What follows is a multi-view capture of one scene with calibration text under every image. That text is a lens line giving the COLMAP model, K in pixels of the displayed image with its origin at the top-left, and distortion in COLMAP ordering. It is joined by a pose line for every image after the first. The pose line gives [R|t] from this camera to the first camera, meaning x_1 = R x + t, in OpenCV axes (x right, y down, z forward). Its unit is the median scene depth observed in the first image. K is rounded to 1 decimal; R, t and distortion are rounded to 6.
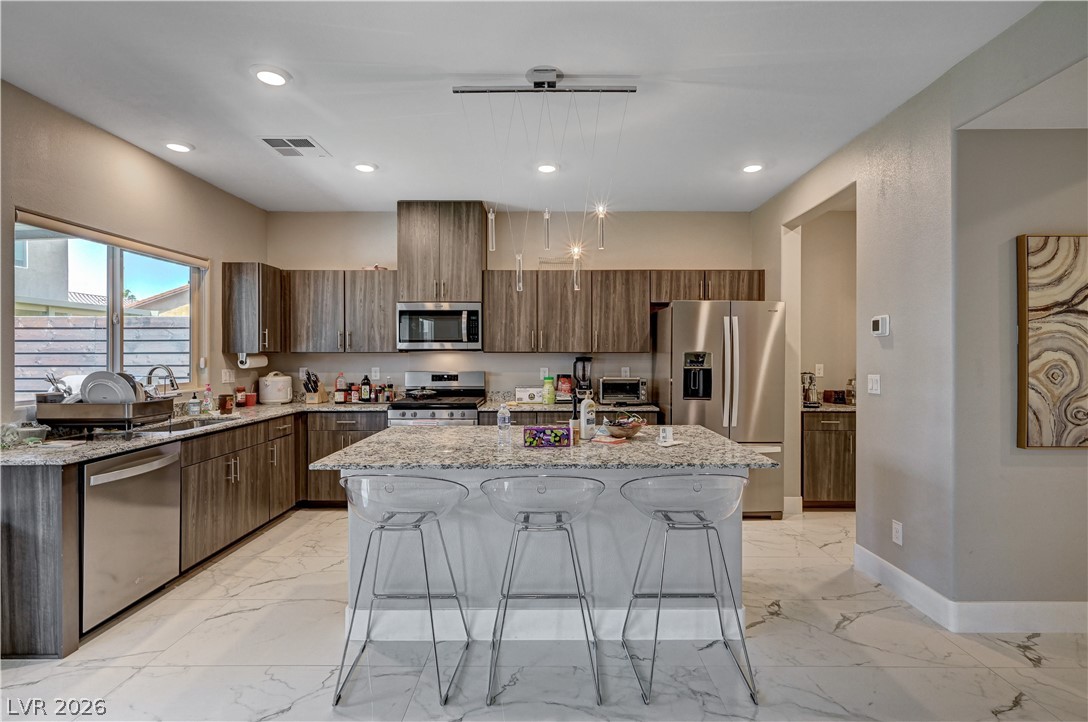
lens RADIAL K [[514.5, 0, 547.8], [0, 514.5, 355.9], [0, 0, 1]] dist [0.002299, 0.000276]
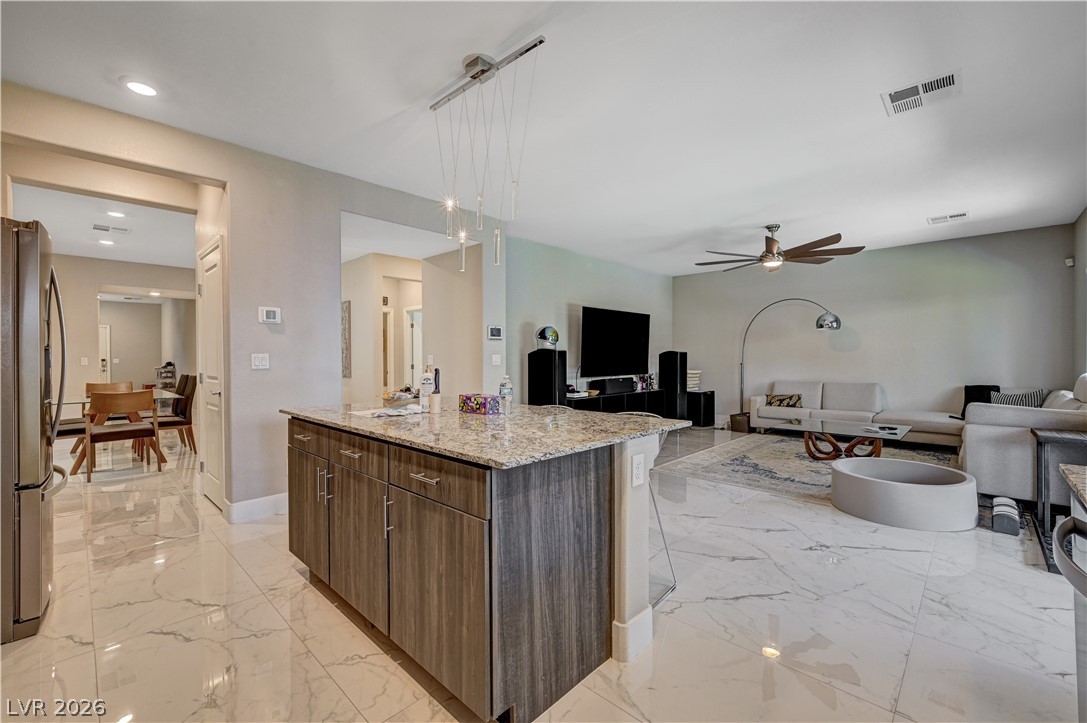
lens RADIAL K [[451.9, 0, 548.0], [0, 451.9, 363.4], [0, 0, 1]] dist [-0.002740, -0.000240]
pose [[-0.727431, -0.005053, 0.686162, -0.409377], [0.004817, 0.999911, 0.012470, 0.032921], [-0.686164, 0.012376, -0.727342, 0.868189]]
